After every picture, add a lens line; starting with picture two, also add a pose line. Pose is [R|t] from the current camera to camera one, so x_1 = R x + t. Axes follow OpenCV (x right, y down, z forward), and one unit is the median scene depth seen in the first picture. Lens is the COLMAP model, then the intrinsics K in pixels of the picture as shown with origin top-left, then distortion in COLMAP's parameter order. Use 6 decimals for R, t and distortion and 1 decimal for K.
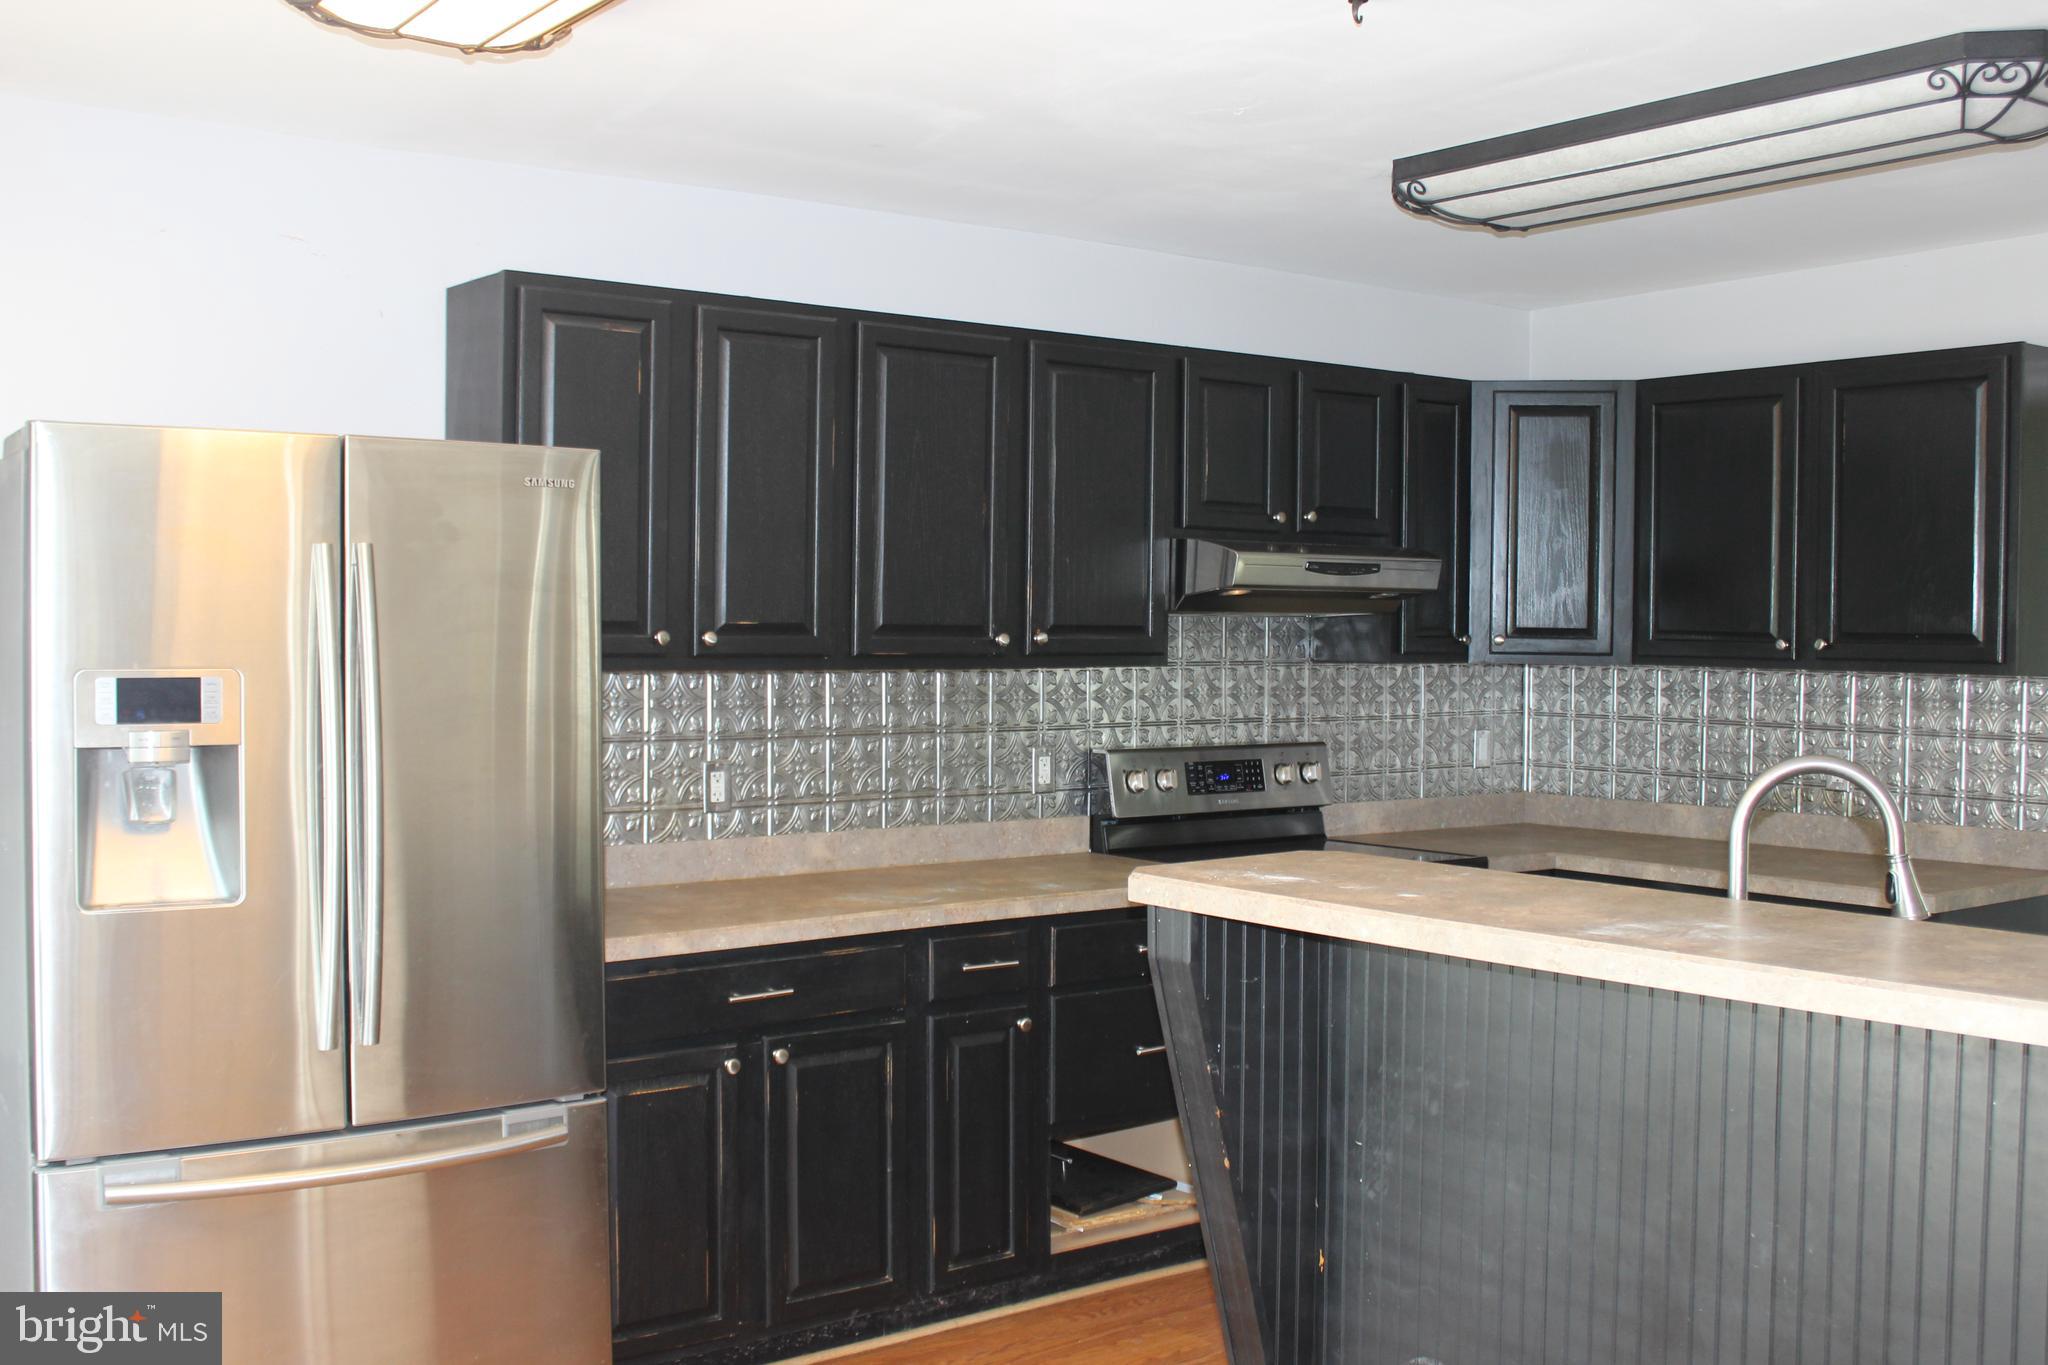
lens RADIAL K [[2058.9, 0, 981.7], [0, 2058.9, 675.6], [0, 0, 1]] dist [-0.136376, 0.164084]
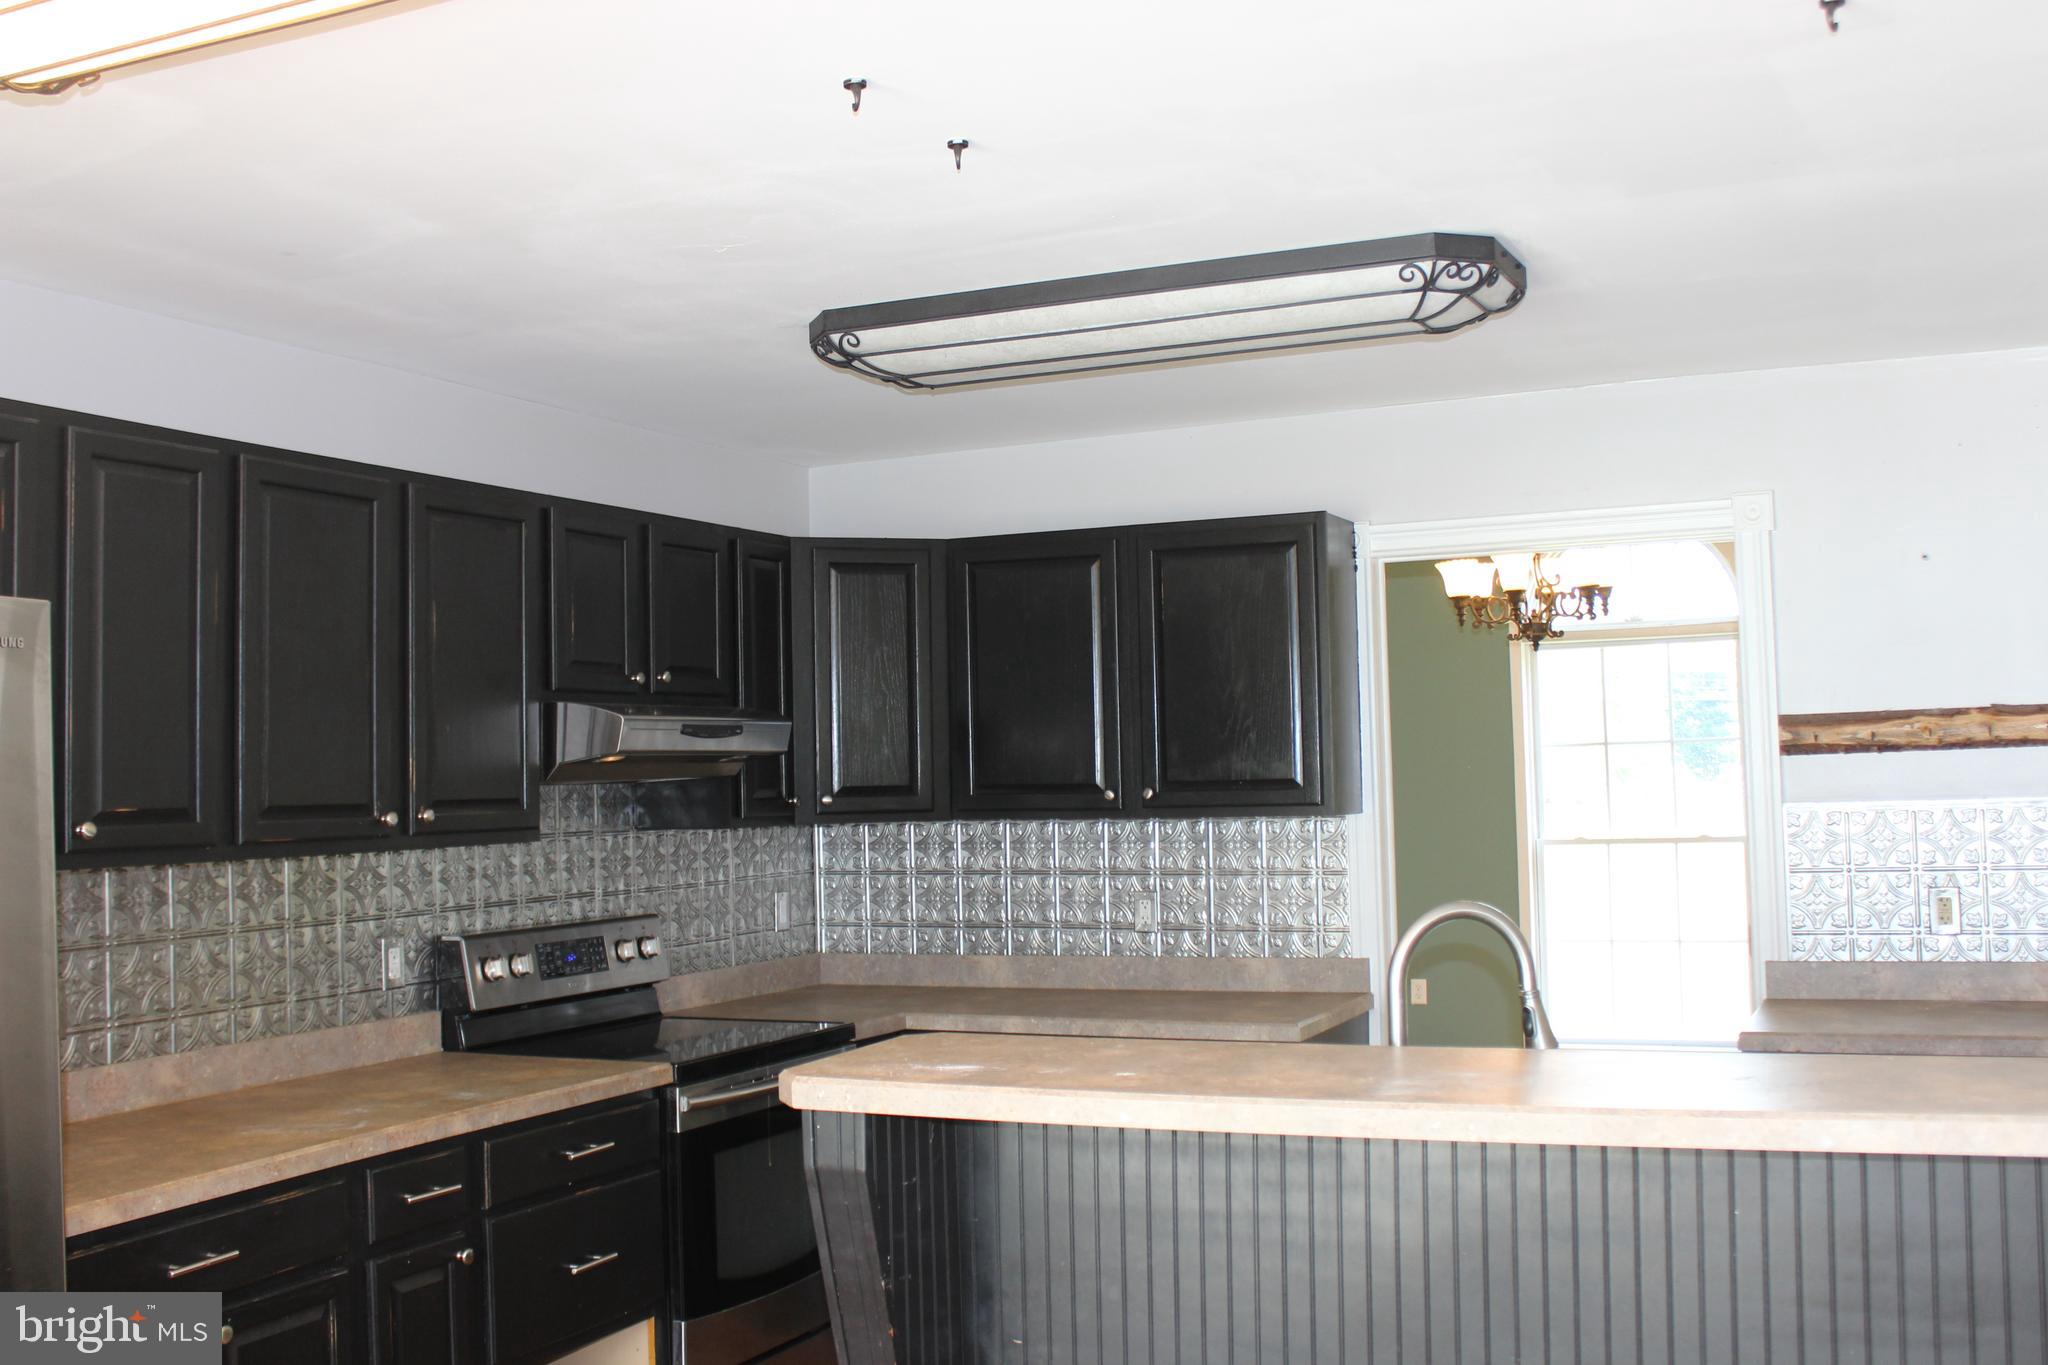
lens RADIAL K [[2058.9, 0, 981.7], [0, 2058.9, 675.6], [0, 0, 1]] dist [-0.136376, 0.164084]
pose [[0.879245, -0.005610, 0.476338, -0.165780], [0.042116, 0.996931, -0.065998, -0.009424], [-0.474505, 0.078090, 0.876782, 0.097943]]
